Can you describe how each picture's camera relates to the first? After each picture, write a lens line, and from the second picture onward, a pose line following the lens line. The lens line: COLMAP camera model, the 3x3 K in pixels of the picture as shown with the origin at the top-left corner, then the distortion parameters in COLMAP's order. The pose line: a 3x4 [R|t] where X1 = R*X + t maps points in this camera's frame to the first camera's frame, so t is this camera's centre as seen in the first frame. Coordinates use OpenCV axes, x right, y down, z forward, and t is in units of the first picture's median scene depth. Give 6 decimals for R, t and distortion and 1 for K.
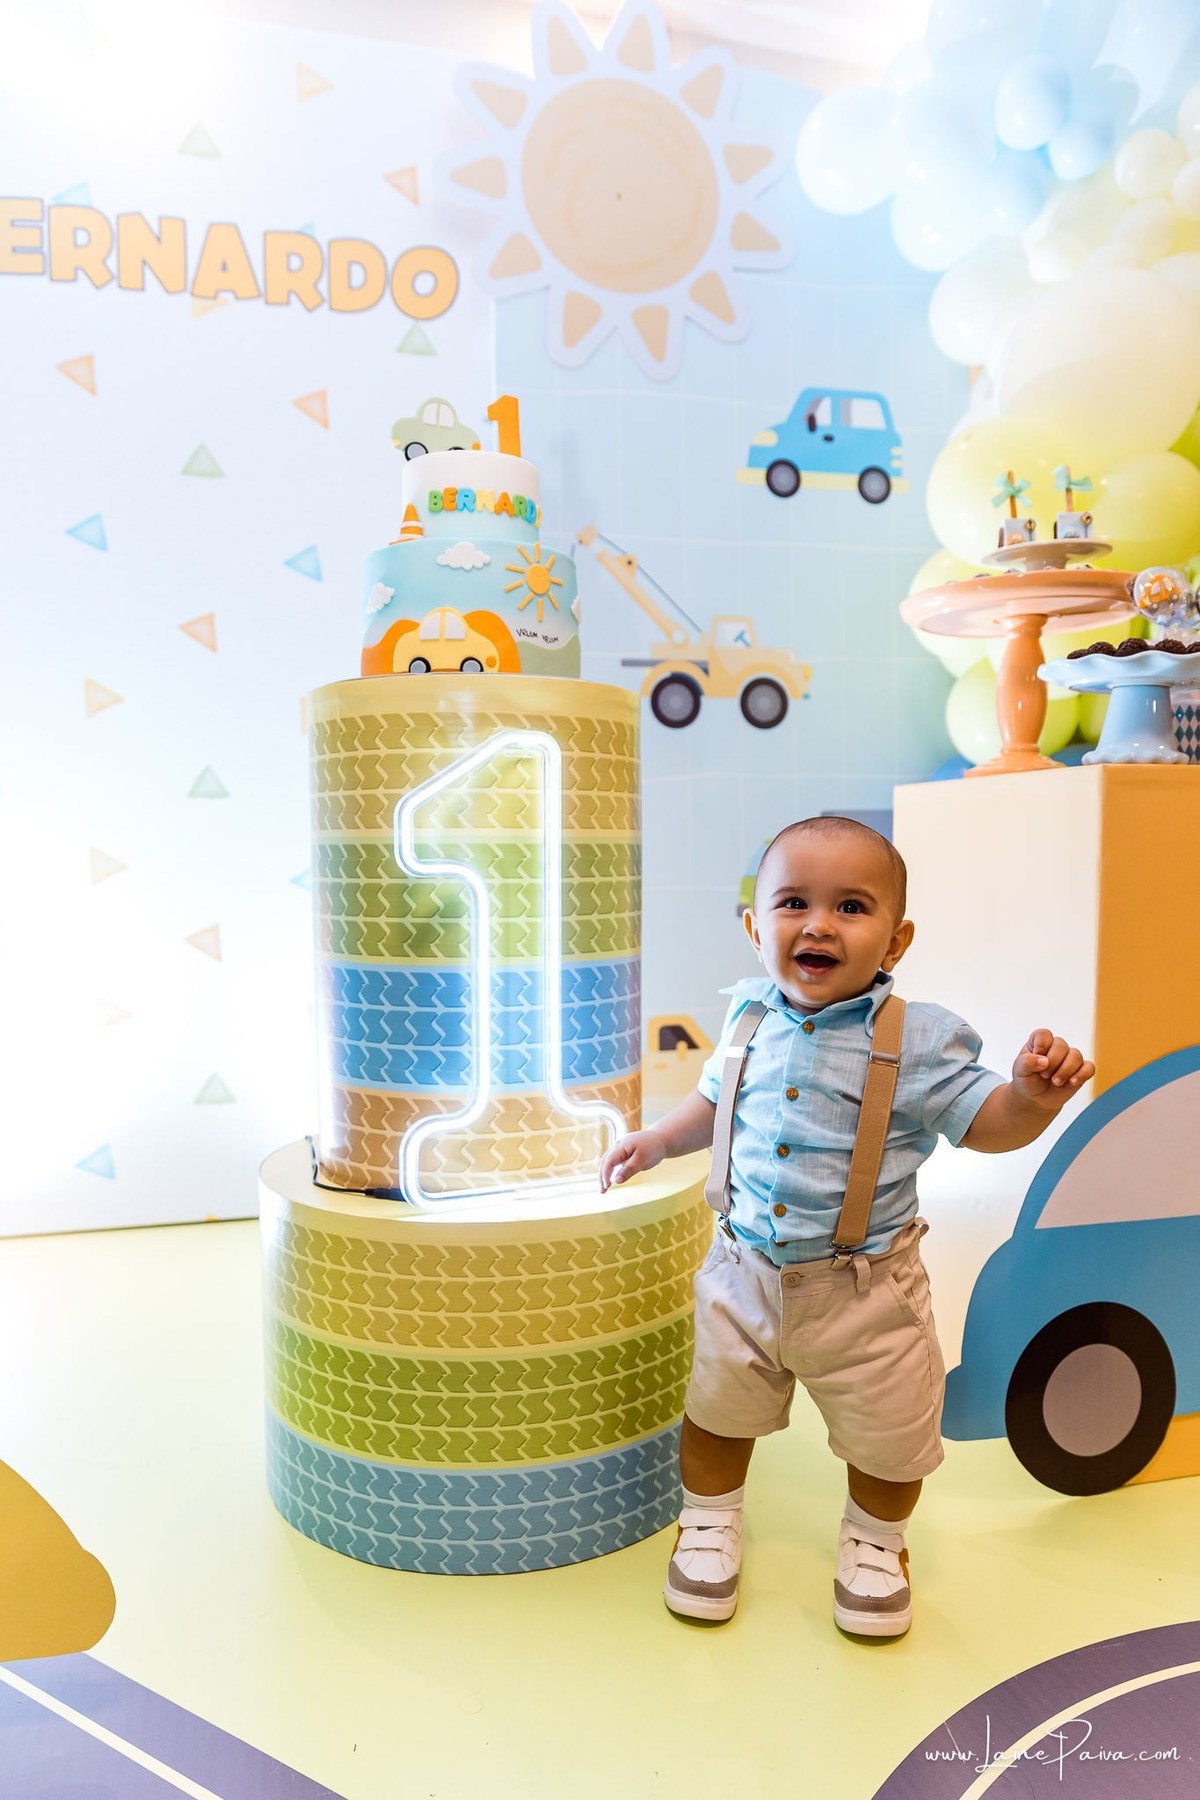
lens RADIAL K [[1231.2, 0, 582.8], [0, 1231.2, 949.2], [0, 0, 1]] dist [0.005658, 0.002239]
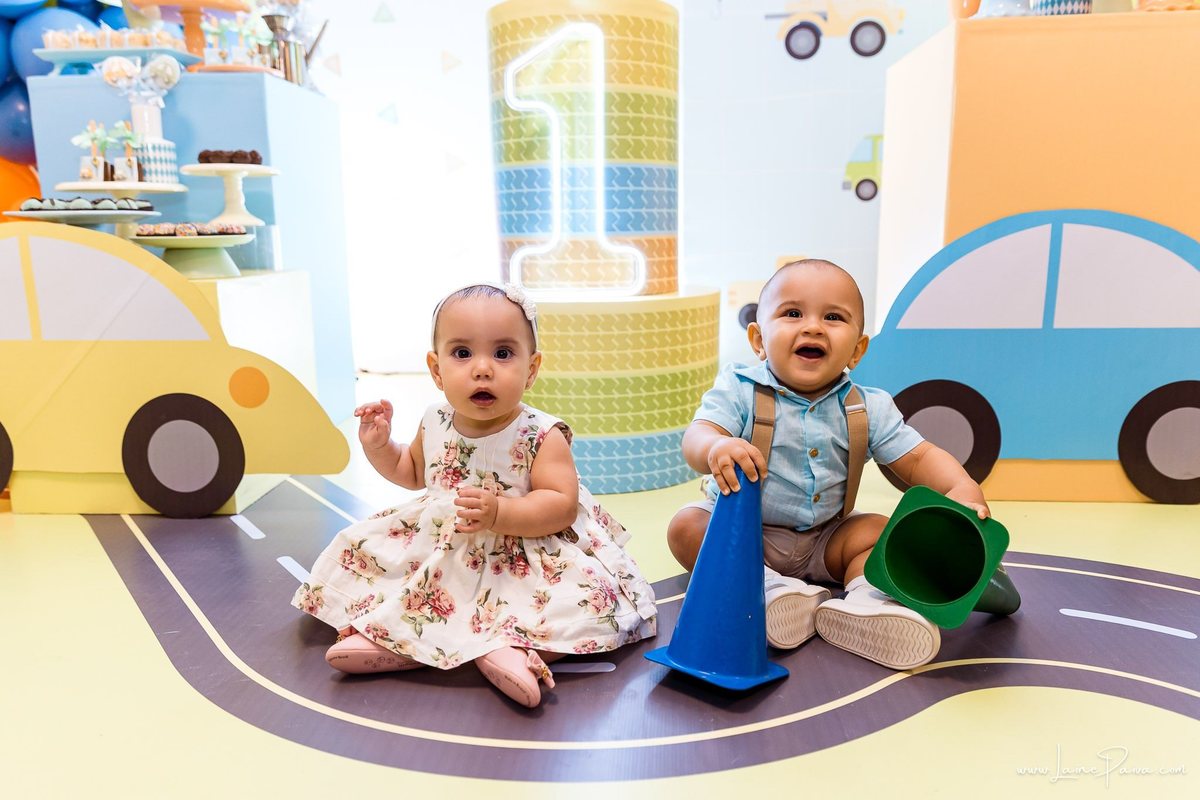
lens RADIAL K [[820.8, 0, 609.9], [0, 820.8, 379.8], [0, 0, 1]] dist [0.005658, 0.002239]
pose [[0.946037, 0.051756, -0.319897, 0.211493], [-0.013687, 0.992664, 0.120125, 0.099349], [0.323768, -0.109264, 0.939806, -0.070629]]
